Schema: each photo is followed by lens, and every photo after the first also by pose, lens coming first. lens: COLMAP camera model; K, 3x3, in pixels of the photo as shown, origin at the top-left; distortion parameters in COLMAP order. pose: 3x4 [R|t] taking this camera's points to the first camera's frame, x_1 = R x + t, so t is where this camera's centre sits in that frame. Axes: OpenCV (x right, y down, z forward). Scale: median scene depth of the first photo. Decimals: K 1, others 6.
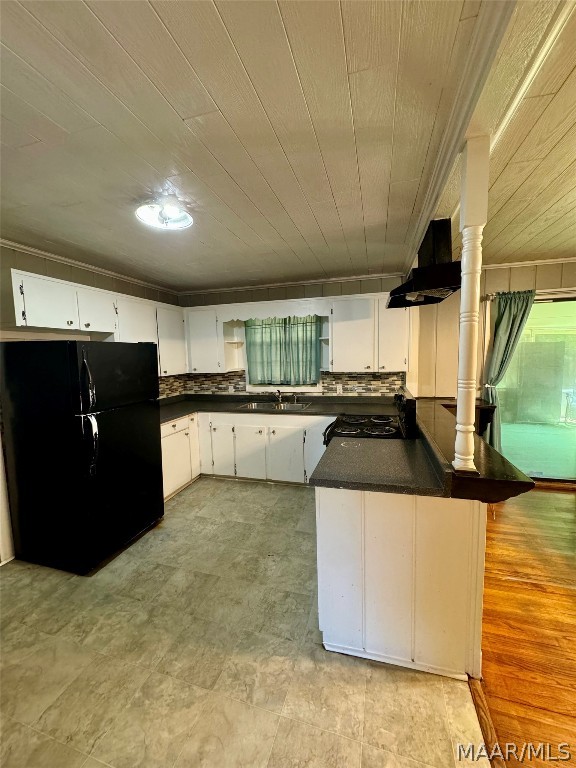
lens RADIAL K [[309.3, 0, 283.1], [0, 309.3, 385.2], [0, 0, 1]] dist [-0.002521, 0.001161]
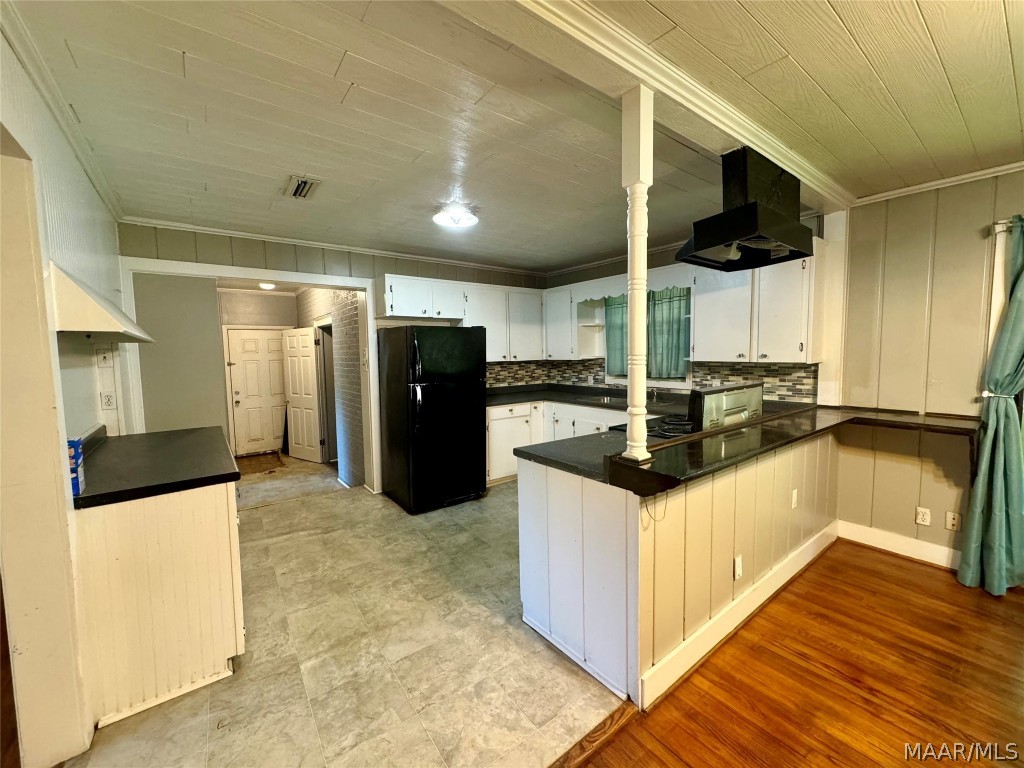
lens RADIAL K [[412.4, 0, 502.9], [0, 412.4, 384.0], [0, 0, 1]] dist [-0.002521, 0.001161]
pose [[0.789999, 0.060731, -0.610093, 0.530963], [-0.066280, 0.997710, 0.013492, 0.037811], [0.609515, 0.029778, 0.792215, -0.087094]]
